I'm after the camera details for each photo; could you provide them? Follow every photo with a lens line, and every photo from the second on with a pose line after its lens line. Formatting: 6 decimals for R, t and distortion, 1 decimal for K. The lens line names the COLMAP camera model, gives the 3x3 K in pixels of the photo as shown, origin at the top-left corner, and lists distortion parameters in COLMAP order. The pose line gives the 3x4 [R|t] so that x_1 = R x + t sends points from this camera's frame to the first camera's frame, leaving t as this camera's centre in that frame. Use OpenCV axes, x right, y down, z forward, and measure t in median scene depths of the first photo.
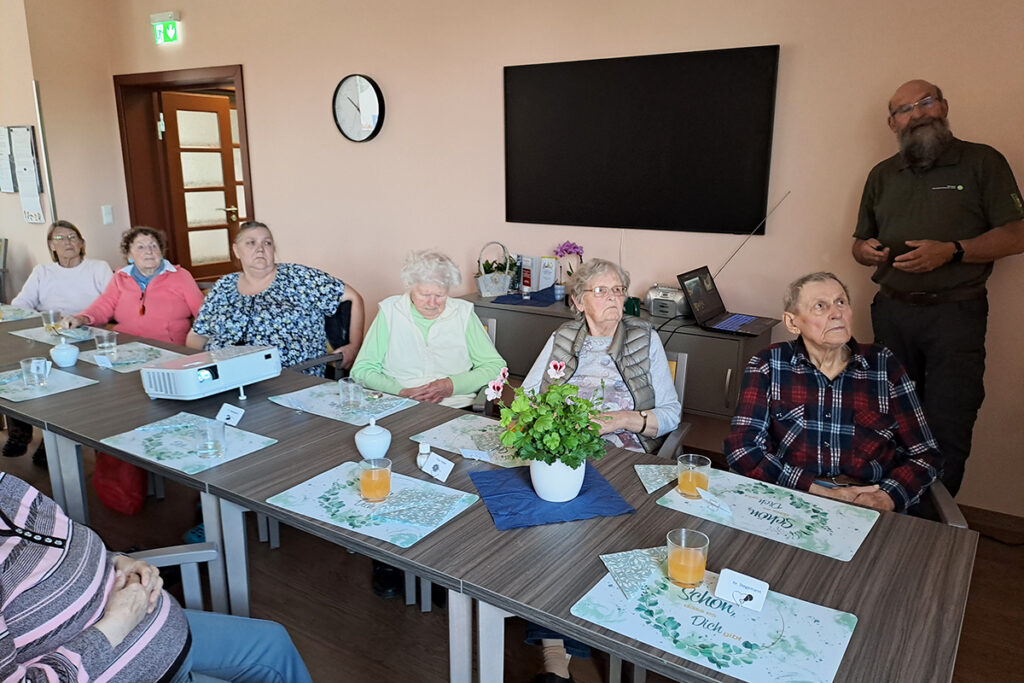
lens RADIAL K [[742.8, 0, 514.6], [0, 742.8, 347.4], [0, 0, 1]] dist [0.100320, -0.118607]
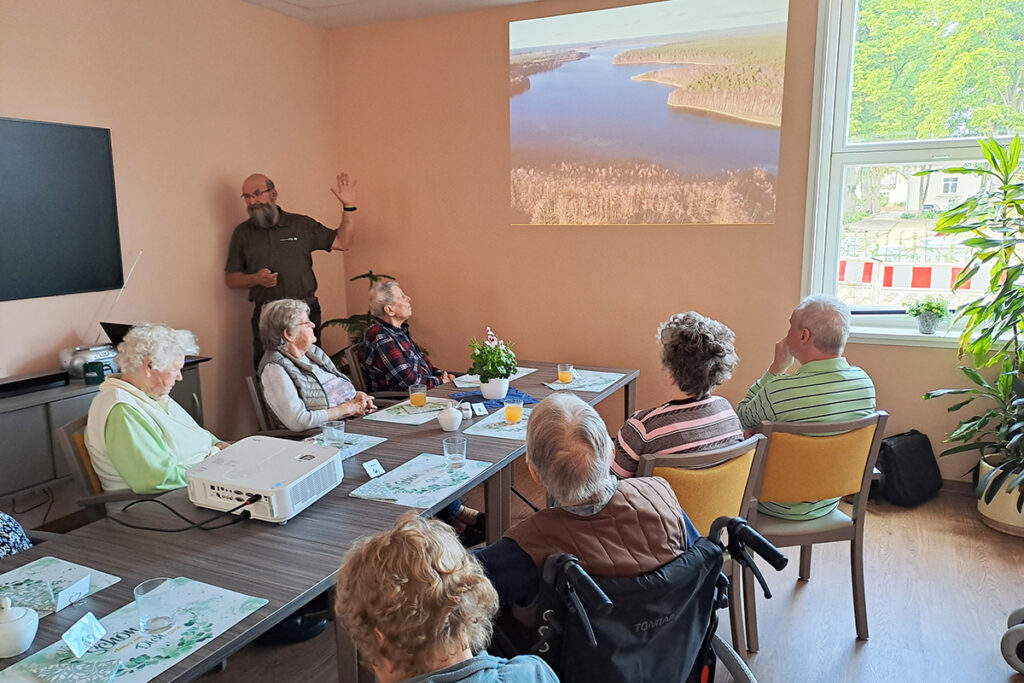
lens RADIAL K [[742.8, 0, 514.6], [0, 742.8, 347.4], [0, 0, 1]] dist [0.100320, -0.118607]
pose [[-0.154658, -0.170131, 0.973209, -1.423595], [0.248753, 0.946621, 0.205013, -0.238415], [-0.956140, 0.273796, -0.104082, 0.899288]]
